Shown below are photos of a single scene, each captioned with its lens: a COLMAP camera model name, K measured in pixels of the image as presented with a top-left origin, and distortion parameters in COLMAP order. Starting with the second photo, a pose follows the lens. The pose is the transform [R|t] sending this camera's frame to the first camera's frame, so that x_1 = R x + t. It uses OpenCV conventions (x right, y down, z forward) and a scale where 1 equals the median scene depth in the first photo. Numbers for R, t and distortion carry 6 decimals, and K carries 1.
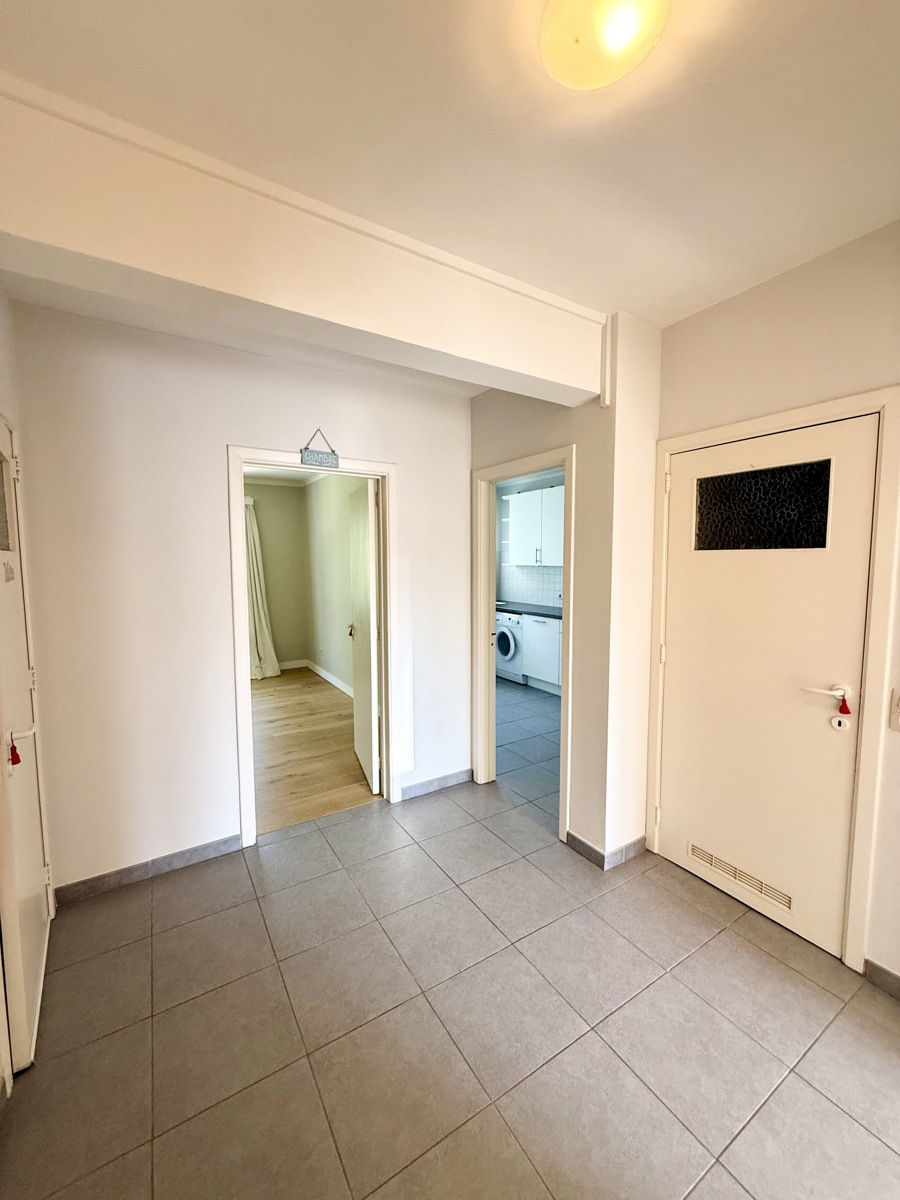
lens RADIAL K [[479.0, 0, 454.5], [0, 479.0, 599.6], [0, 0, 1]] dist [-0.003188, 0.000169]
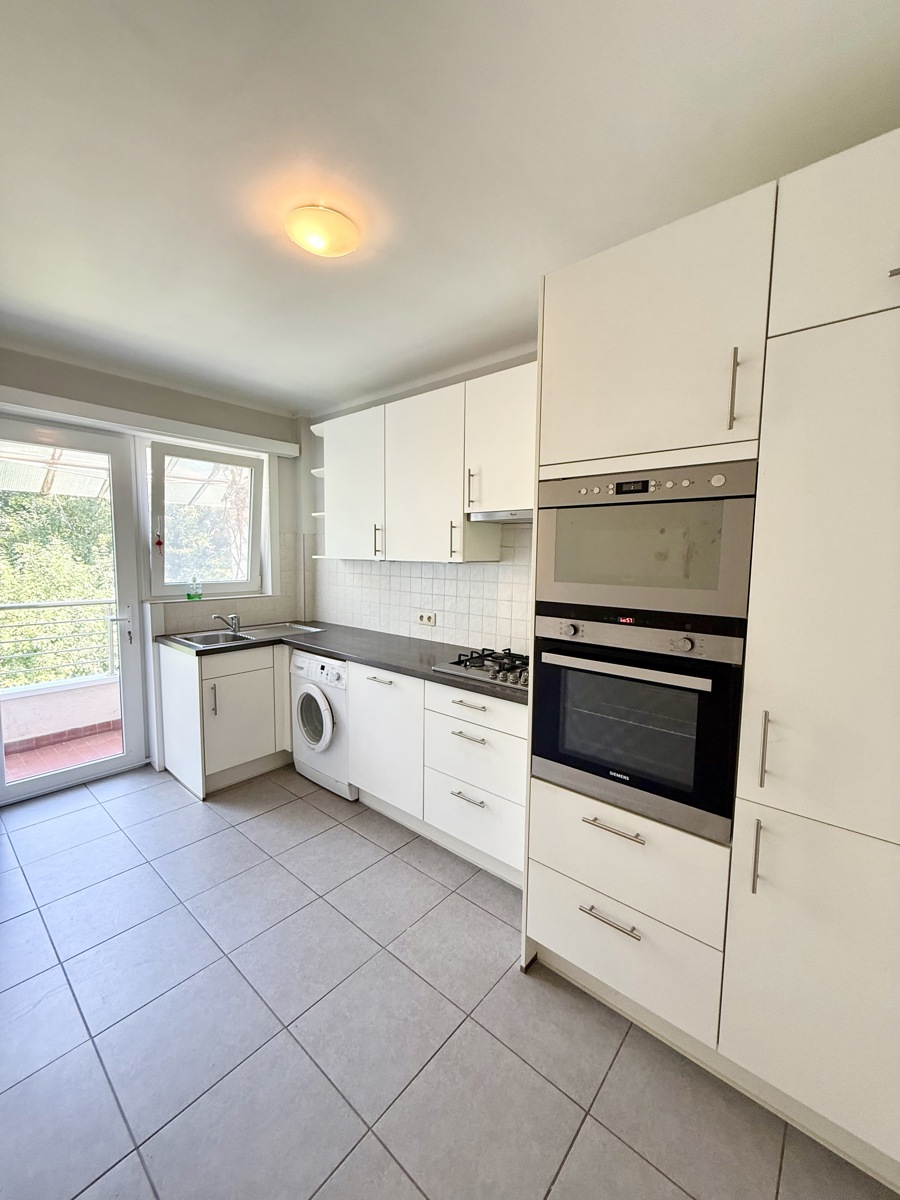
lens RADIAL K [[479.0, 0, 452.2], [0, 479.0, 598.3], [0, 0, 1]] dist [-0.003188, 0.000169]
pose [[0.954700, -0.009308, 0.297423, 0.097166], [0.007111, 0.999939, 0.008469, -0.034190], [-0.297484, -0.005970, 0.954708, 0.492836]]
